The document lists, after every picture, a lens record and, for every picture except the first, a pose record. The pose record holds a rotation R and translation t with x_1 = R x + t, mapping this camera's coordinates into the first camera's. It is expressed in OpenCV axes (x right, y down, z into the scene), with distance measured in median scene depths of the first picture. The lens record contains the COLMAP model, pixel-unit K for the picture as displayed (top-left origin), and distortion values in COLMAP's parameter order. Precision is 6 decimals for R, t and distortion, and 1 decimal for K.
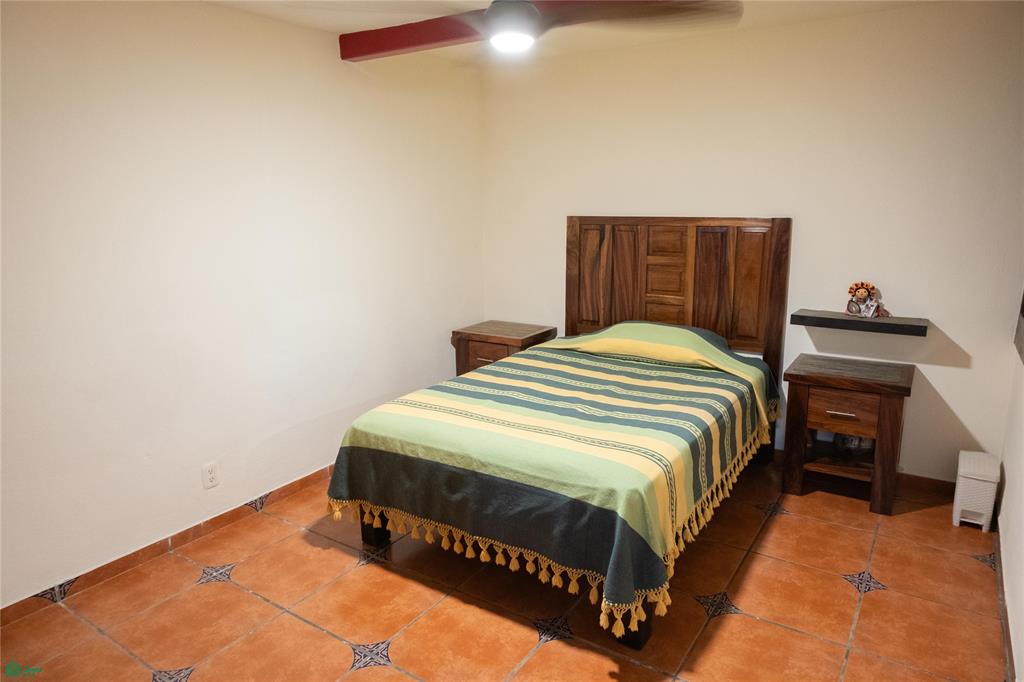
lens RADIAL K [[642.0, 0, 505.2], [0, 642.0, 341.0], [0, 0, 1]] dist [-0.016761, 0.000158]
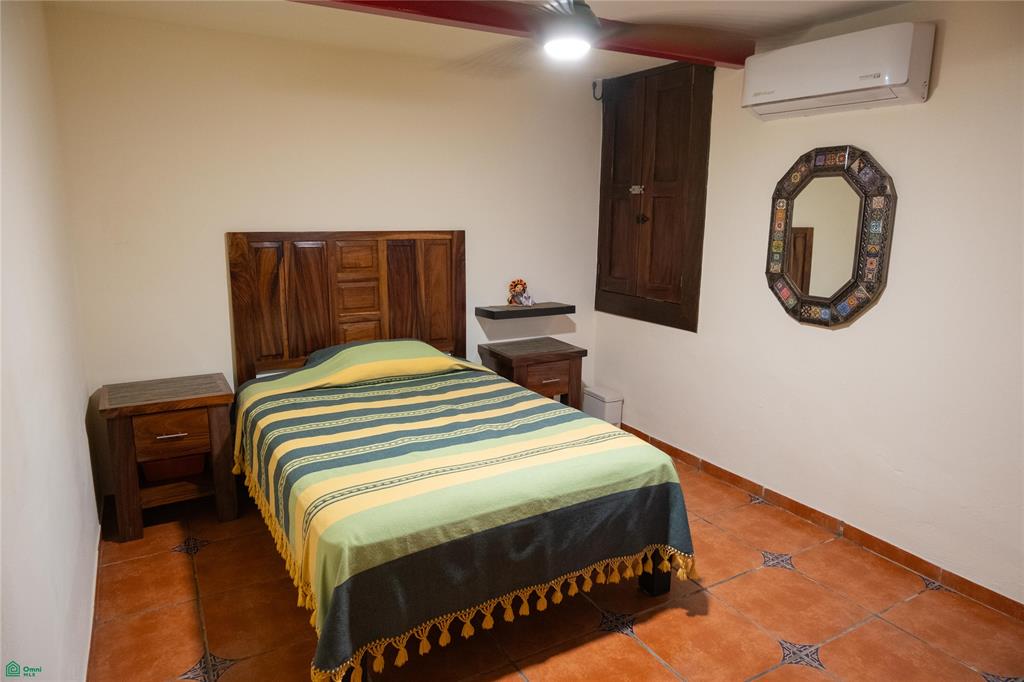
lens RADIAL K [[642.0, 0, 505.2], [0, 642.0, 341.0], [0, 0, 1]] dist [-0.016761, 0.000158]
pose [[0.453173, -0.161646, 0.876644, -0.602753], [0.177419, 0.980102, 0.089008, -0.091488], [-0.873588, 0.115198, 0.472835, 0.430705]]
